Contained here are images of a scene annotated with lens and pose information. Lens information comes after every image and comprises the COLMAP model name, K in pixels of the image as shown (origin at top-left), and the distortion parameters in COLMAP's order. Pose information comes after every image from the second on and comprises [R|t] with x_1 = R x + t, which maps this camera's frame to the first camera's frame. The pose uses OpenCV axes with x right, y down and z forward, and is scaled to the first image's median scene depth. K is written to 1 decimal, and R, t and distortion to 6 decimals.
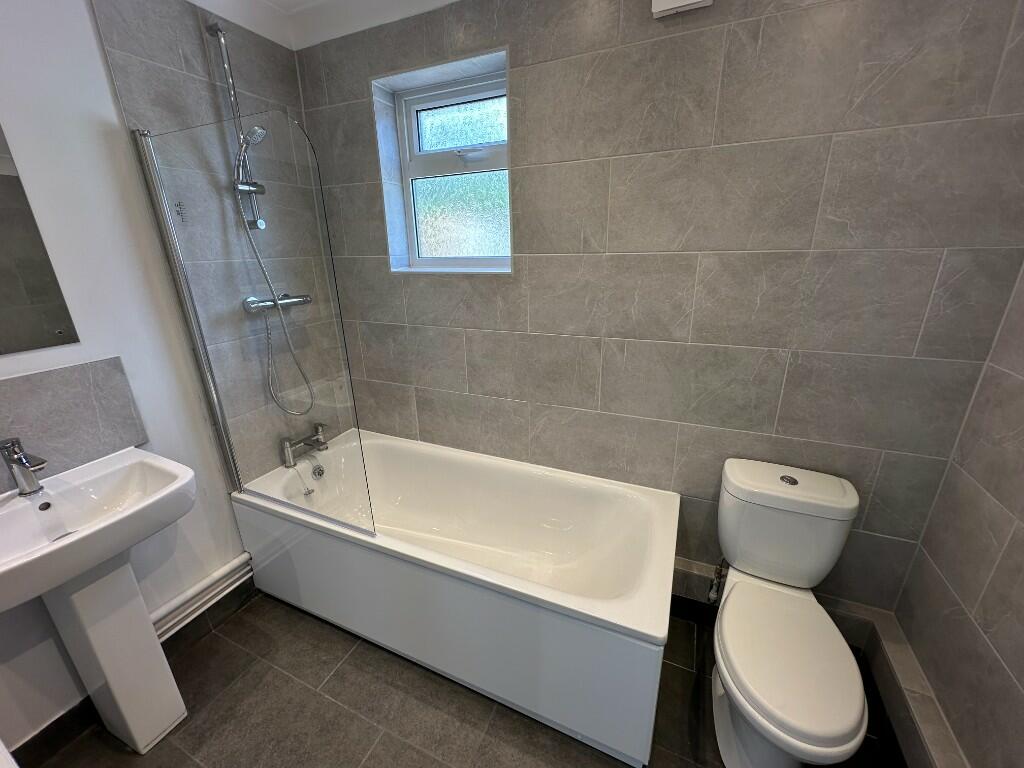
lens RADIAL K [[409.1, 0, 512.6], [0, 409.1, 384.5], [0, 0, 1]] dist [-0.010424, 0.000505]
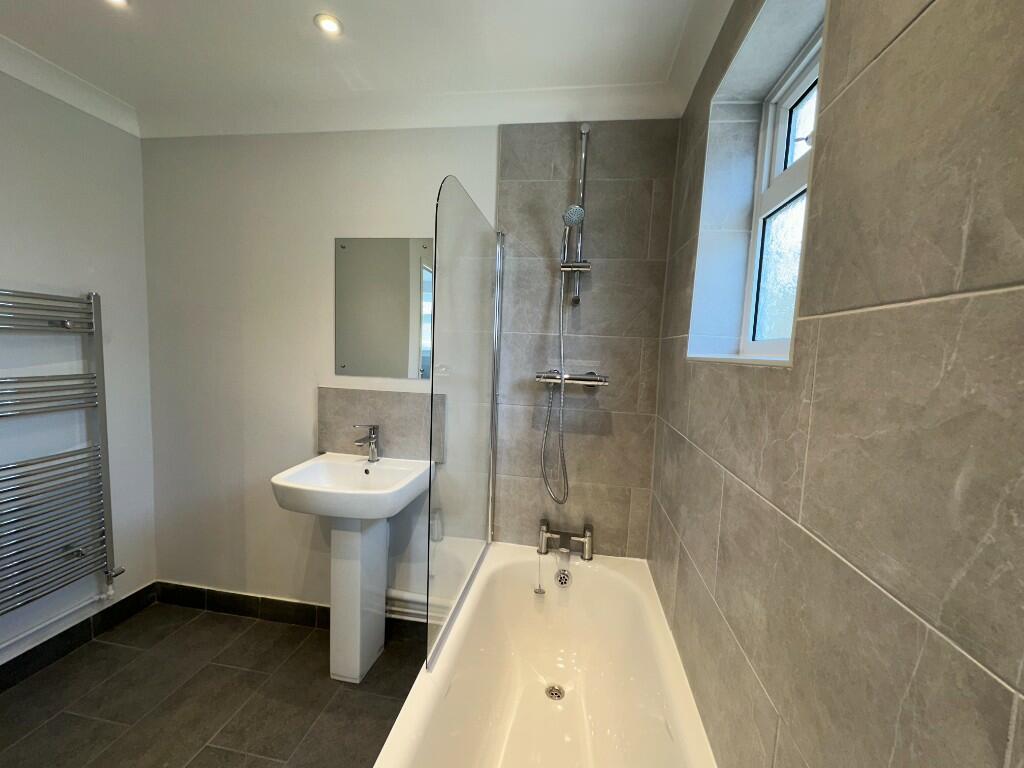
lens RADIAL K [[409.1, 0, 514.2], [0, 409.1, 382.3], [0, 0, 1]] dist [-0.010424, 0.000505]
pose [[0.258185, 0.108894, -0.959939, 0.318632], [-0.357535, 0.933849, 0.009772, -0.164146], [0.897502, 0.340689, 0.280039, 0.658804]]
